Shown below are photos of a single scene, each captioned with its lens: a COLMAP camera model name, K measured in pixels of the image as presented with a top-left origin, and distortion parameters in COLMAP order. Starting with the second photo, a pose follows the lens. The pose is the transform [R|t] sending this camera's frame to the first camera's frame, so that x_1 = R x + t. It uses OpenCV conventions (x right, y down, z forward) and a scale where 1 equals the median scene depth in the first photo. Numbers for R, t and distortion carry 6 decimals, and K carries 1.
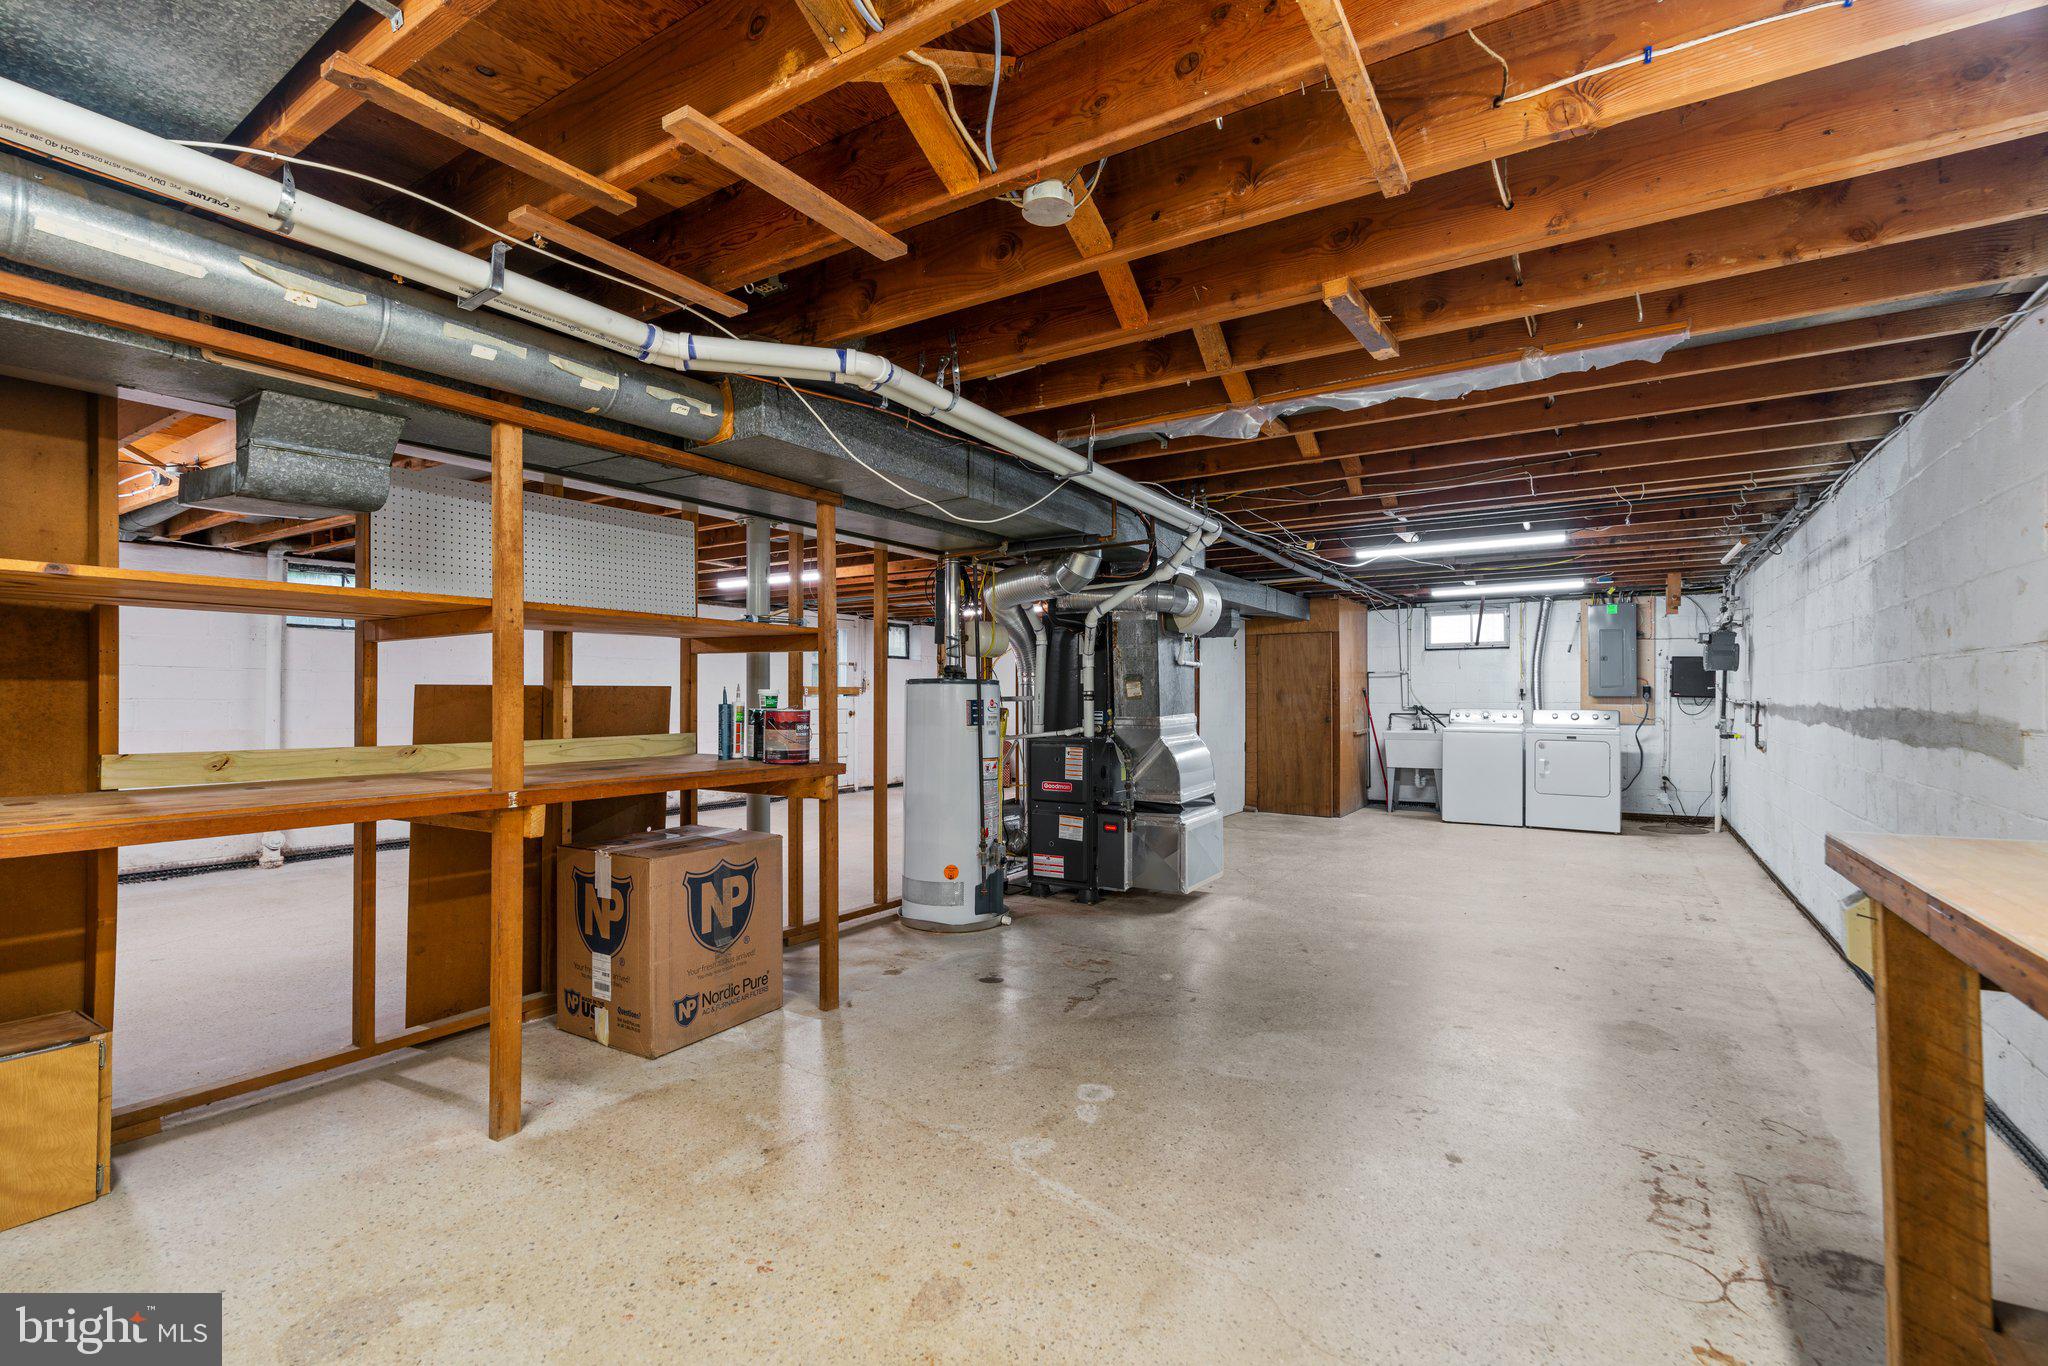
lens RADIAL K [[928.4, 0, 1027.3], [0, 928.4, 680.5], [0, 0, 1]] dist [-0.014469, 0.005529]
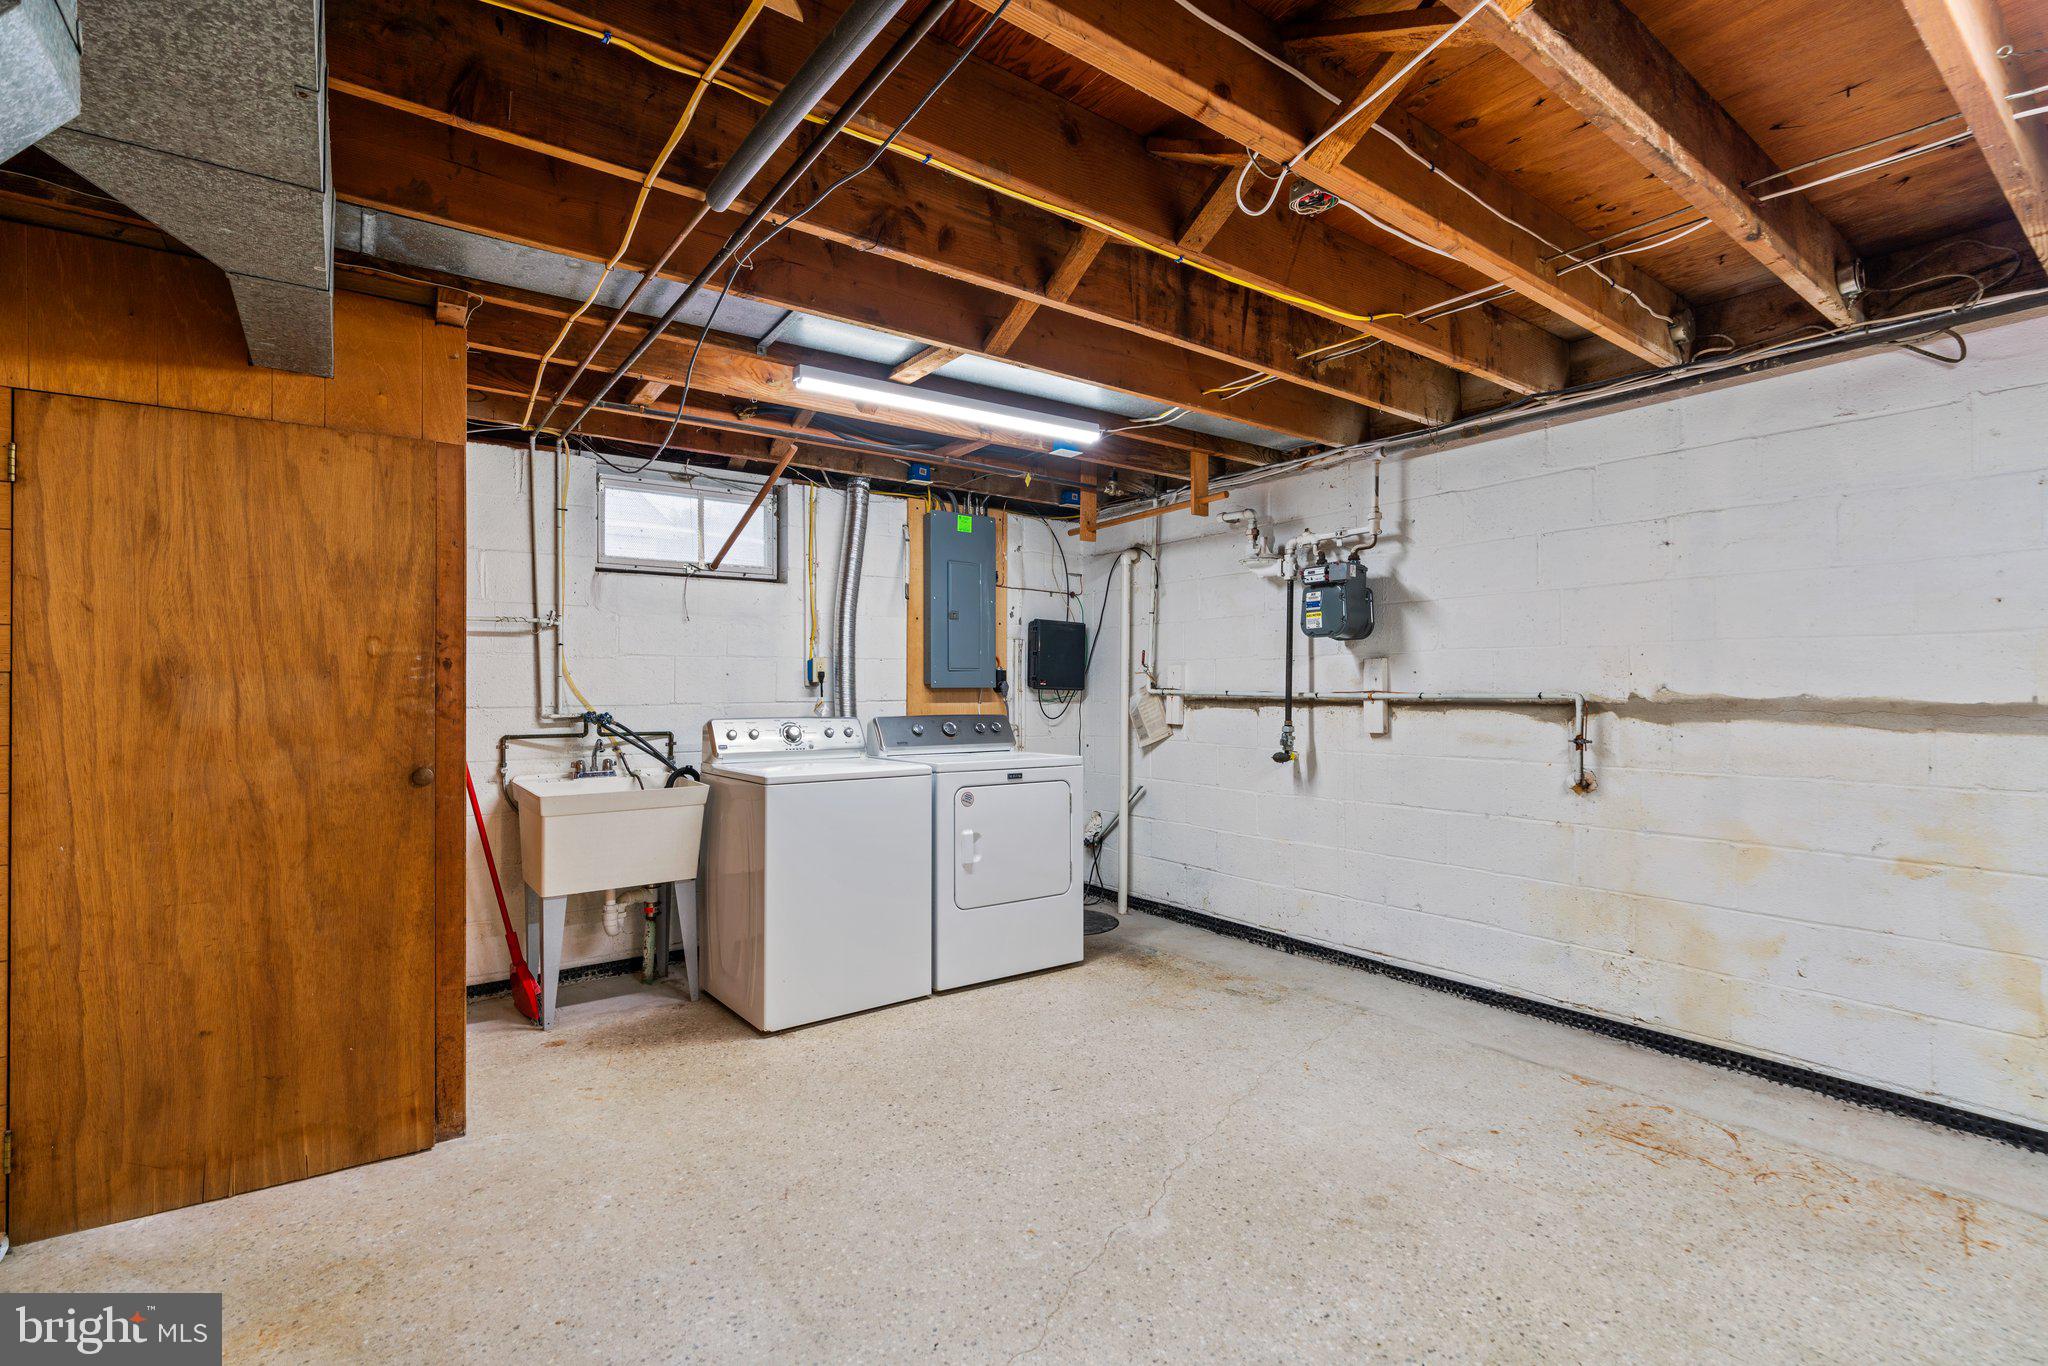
lens RADIAL K [[928.4, 0, 1029.0], [0, 928.4, 685.3], [0, 0, 1]] dist [-0.014469, 0.005529]
pose [[0.353539, 0.004144, 0.935410, 0.141085], [-0.010578, 0.999944, -0.000432, 0.015058], [-0.935360, -0.009742, 0.353563, 0.741063]]
